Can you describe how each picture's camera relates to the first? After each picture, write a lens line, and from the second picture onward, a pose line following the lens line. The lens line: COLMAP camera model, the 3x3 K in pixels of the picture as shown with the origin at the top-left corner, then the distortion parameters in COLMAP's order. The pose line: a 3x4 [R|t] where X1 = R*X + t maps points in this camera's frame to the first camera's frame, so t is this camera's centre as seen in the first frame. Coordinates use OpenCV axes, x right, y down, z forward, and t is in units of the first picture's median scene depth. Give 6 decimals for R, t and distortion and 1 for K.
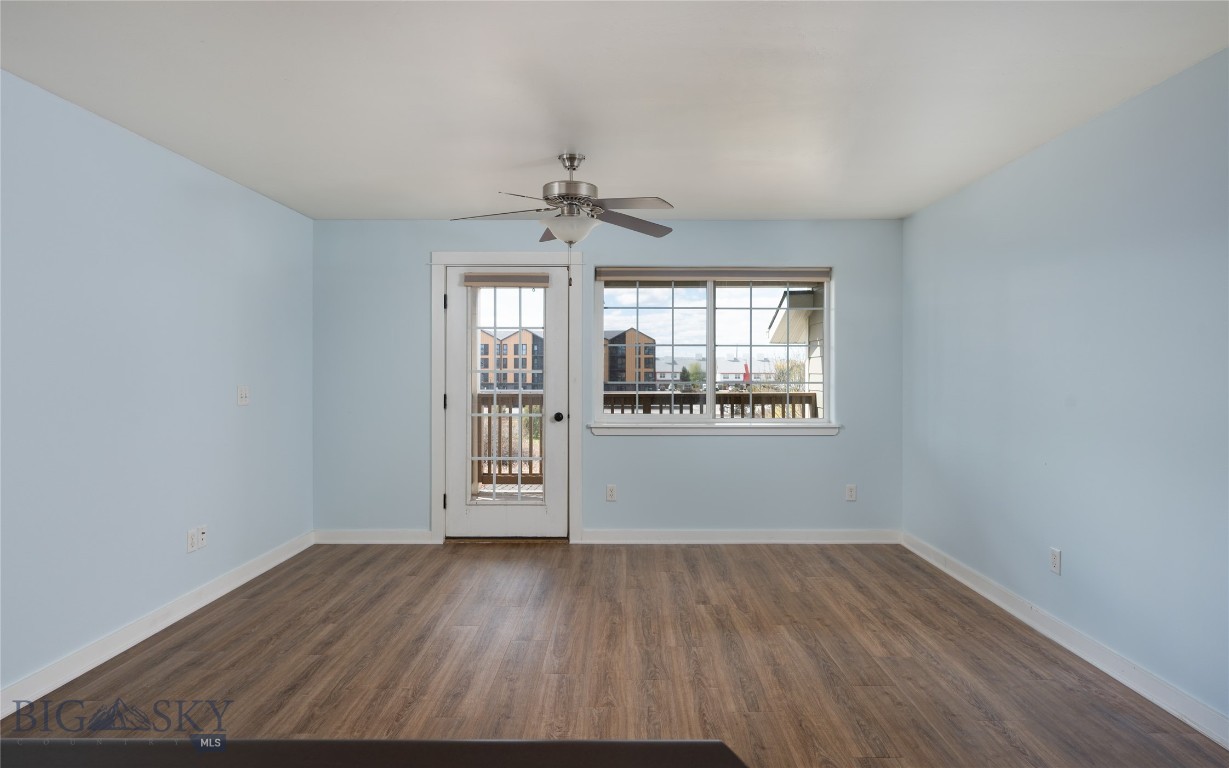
lens RADIAL K [[708.3, 0, 627.0], [0, 708.3, 372.9], [0, 0, 1]] dist [-0.004871, -0.000634]
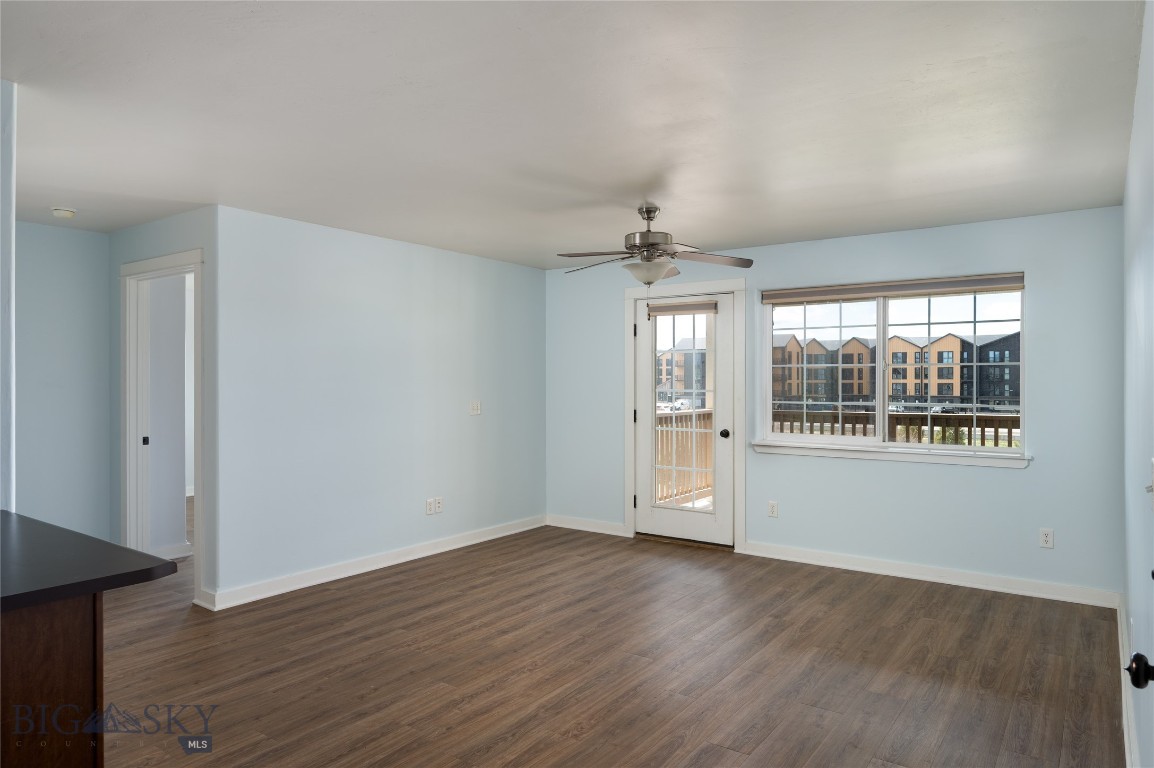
lens RADIAL K [[735.2, 0, 577.0], [0, 735.2, 384.0], [0, 0, 1]] dist [-0.005739, 0.000542]
pose [[0.806641, 0.002897, -0.591035, 0.492539], [-0.002284, 0.999996, 0.001784, -0.018077], [0.591037, -0.000089, 0.806644, -0.042312]]
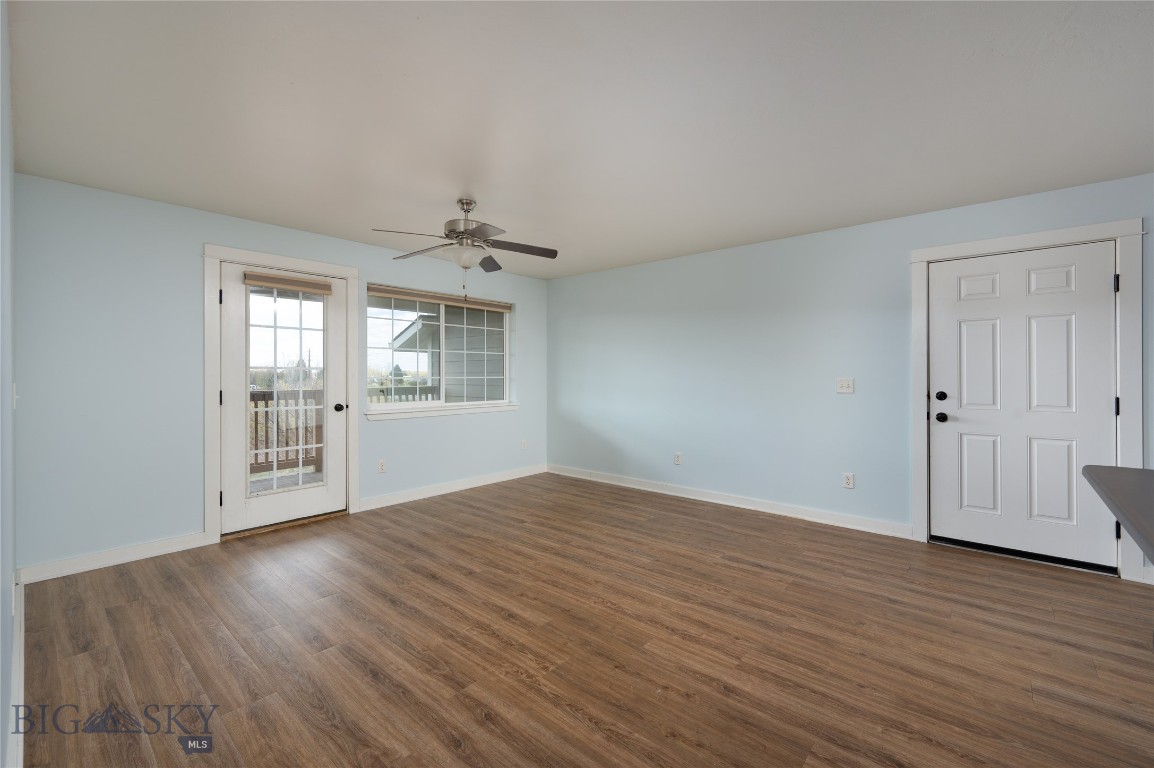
lens RADIAL K [[486.1, 0, 577.0], [0, 486.1, 384.0], [0, 0, 1]] dist [0.001750, 0.000289]
pose [[0.658351, -0.015700, 0.752547, -0.568766], [0.003159, 0.999831, 0.018095, 0.012979], [-0.752704, -0.009536, 0.658289, 0.230917]]
